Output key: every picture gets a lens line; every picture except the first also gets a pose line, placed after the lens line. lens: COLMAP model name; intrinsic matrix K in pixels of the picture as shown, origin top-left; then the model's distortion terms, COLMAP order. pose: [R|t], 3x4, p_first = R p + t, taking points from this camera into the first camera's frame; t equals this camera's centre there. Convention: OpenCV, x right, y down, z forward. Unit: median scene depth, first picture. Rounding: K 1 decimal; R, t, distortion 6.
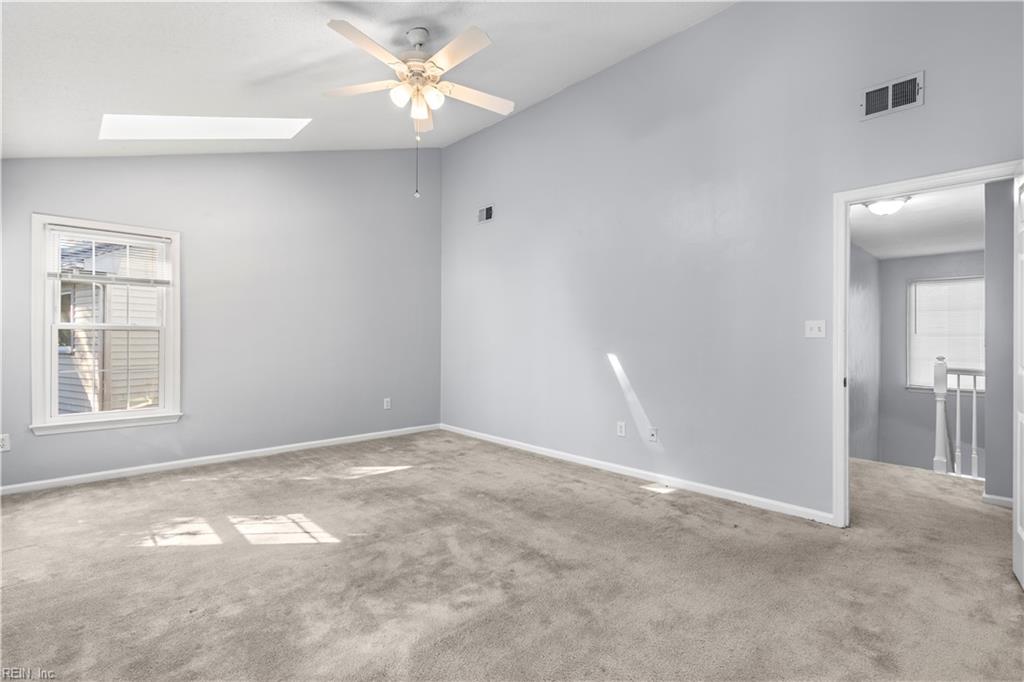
lens RADIAL K [[480.0, 0, 515.5], [0, 480.0, 342.4], [0, 0, 1]] dist [-0.001014, 0.000338]
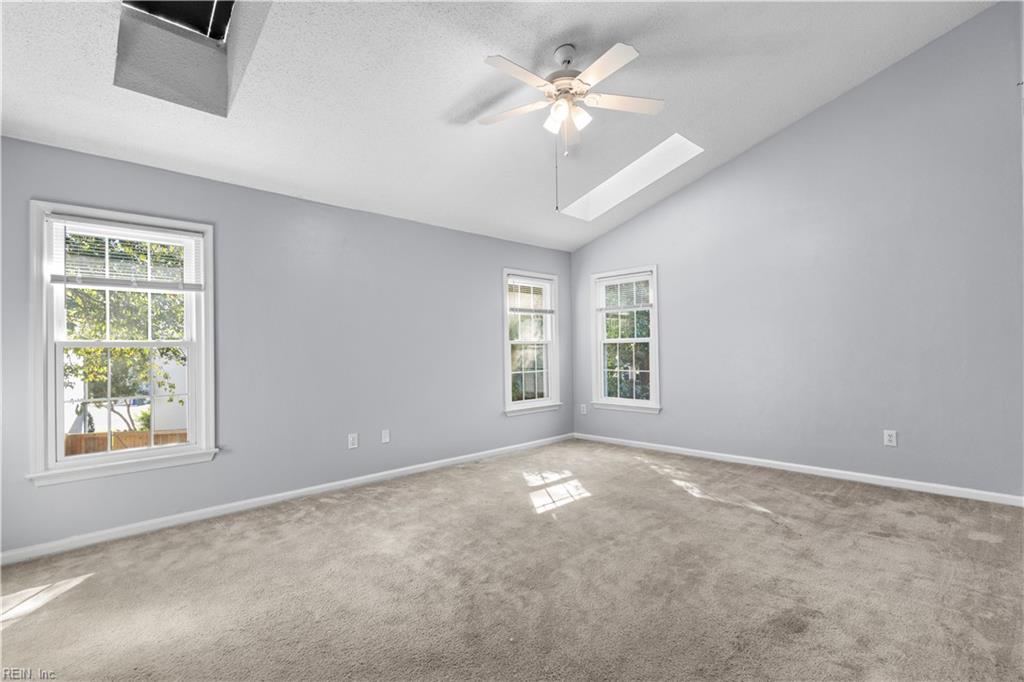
lens RADIAL K [[480.0, 0, 515.5], [0, 480.0, 342.4], [0, 0, 1]] dist [-0.001014, 0.000338]
pose [[-0.000313, -0.026968, -0.999636, 0.739763], [0.002580, 0.999633, -0.026968, 0.013971], [0.999997, -0.002588, -0.000243, 0.813447]]
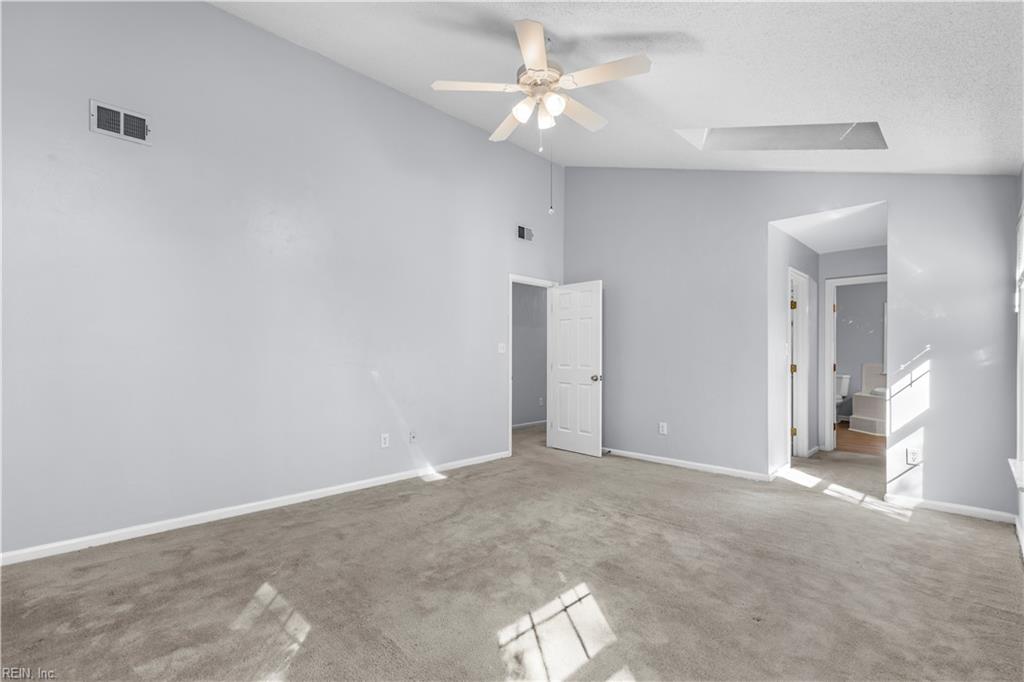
lens RADIAL K [[456.0, 0, 512.1], [0, 456.0, 362.7], [0, 0, 1]] dist [-0.003064, -0.000403]
pose [[-0.014288, -0.009318, 0.999854, -1.014064], [0.017448, 0.999802, 0.009567, 0.011753], [-0.999746, 0.017582, -0.014123, 0.979003]]
